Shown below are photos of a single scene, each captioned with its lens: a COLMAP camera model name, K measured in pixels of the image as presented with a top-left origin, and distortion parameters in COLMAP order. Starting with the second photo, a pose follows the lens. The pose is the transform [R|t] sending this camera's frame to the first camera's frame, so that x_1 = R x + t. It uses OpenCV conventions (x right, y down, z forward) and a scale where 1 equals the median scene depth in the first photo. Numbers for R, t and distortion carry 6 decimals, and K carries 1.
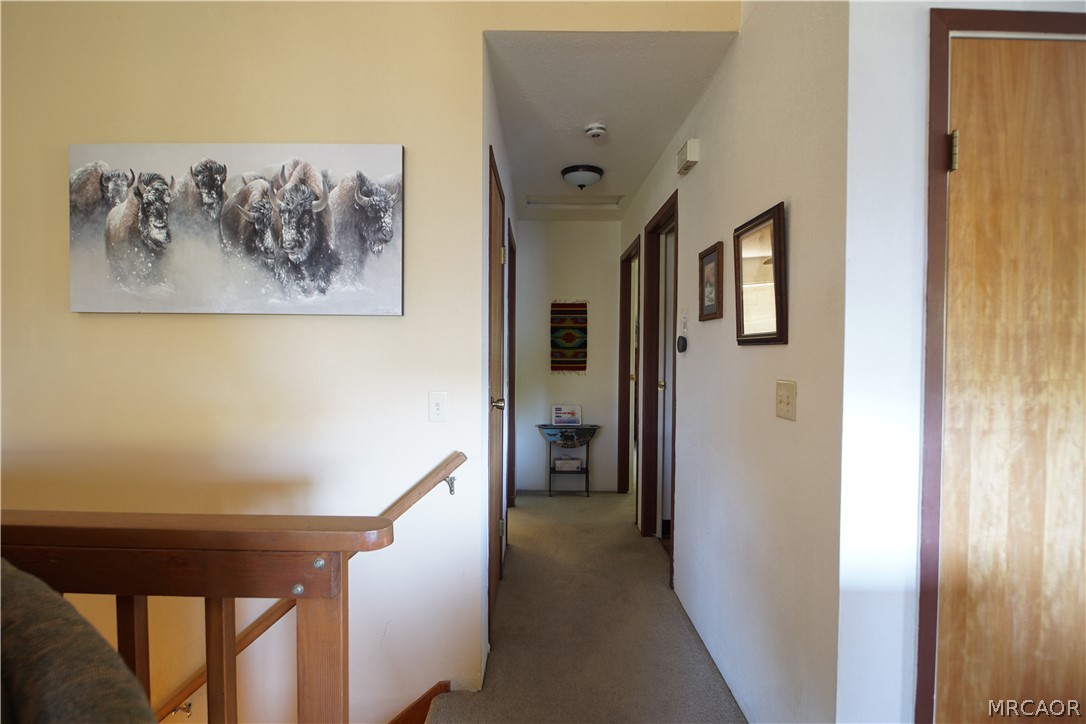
lens RADIAL K [[510.6, 0, 537.8], [0, 510.6, 361.8], [0, 0, 1]] dist [0.005499, -0.013613]
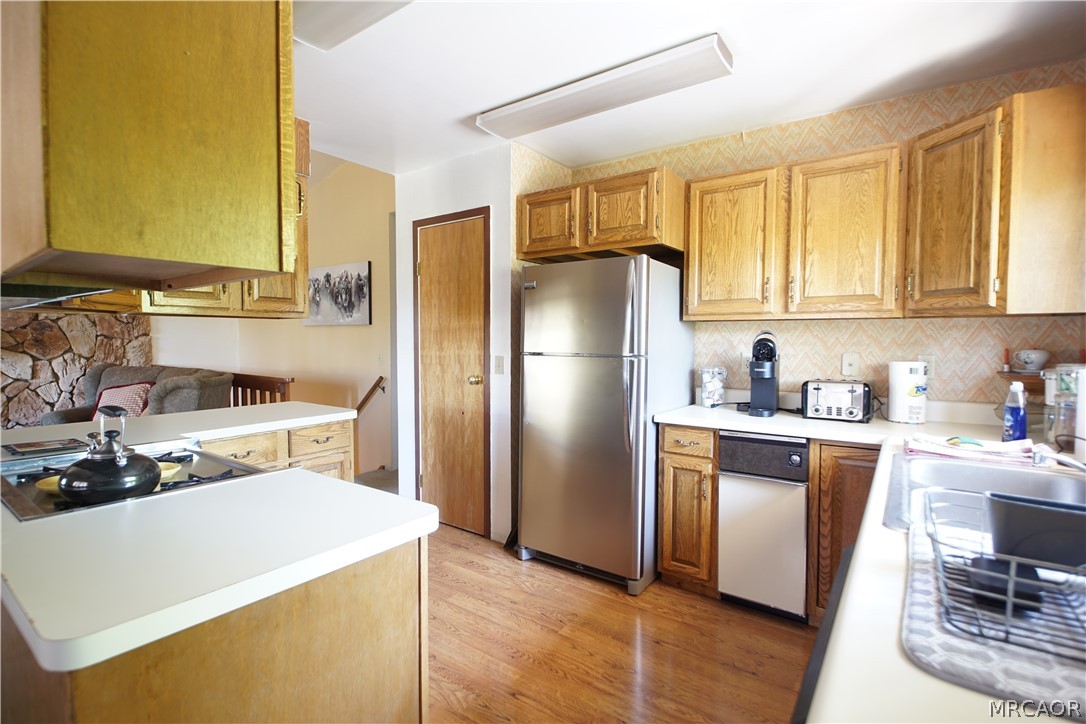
lens RADIAL K [[510.6, 0, 537.8], [0, 510.6, 361.8], [0, 0, 1]] dist [0.005499, -0.013613]
pose [[0.810518, 0.021604, -0.585316, 2.033066], [-0.011122, 0.999707, 0.021499, 0.037417], [0.585609, -0.010916, 0.810520, -0.658316]]
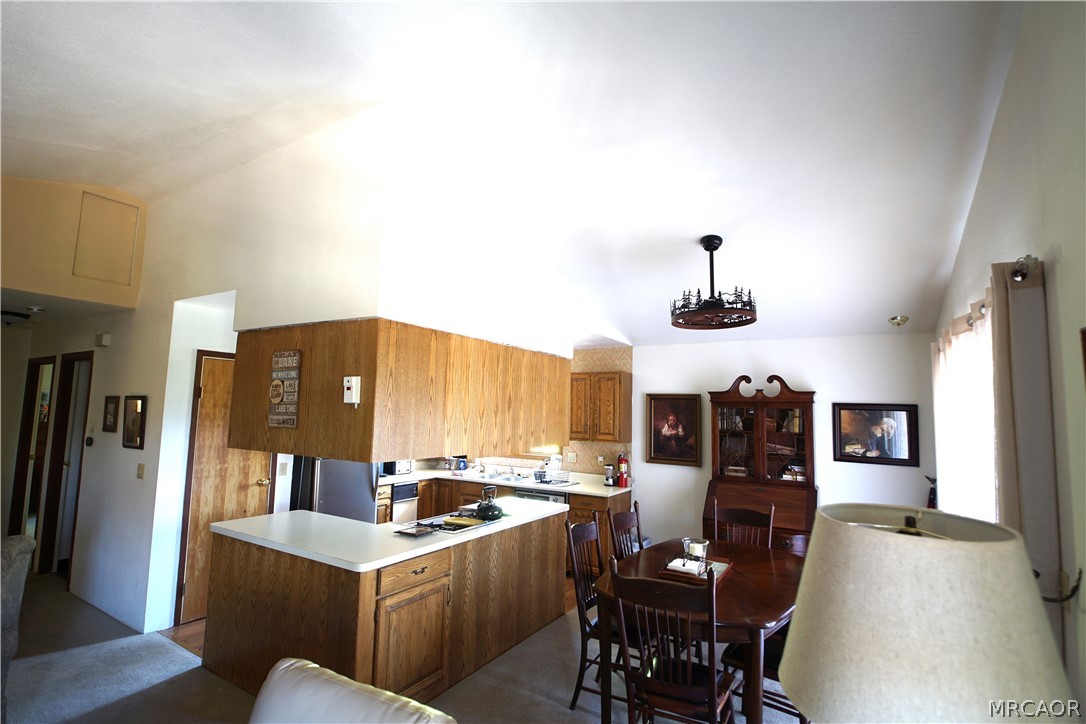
lens RADIAL K [[510.6, 0, 537.8], [0, 510.6, 361.8], [0, 0, 1]] dist [0.005499, -0.013613]
pose [[0.523734, 0.092621, 0.846832, -0.573777], [-0.000069, 0.994076, -0.108683, -0.161456], [-0.851882, 0.056863, 0.520638, -1.714315]]
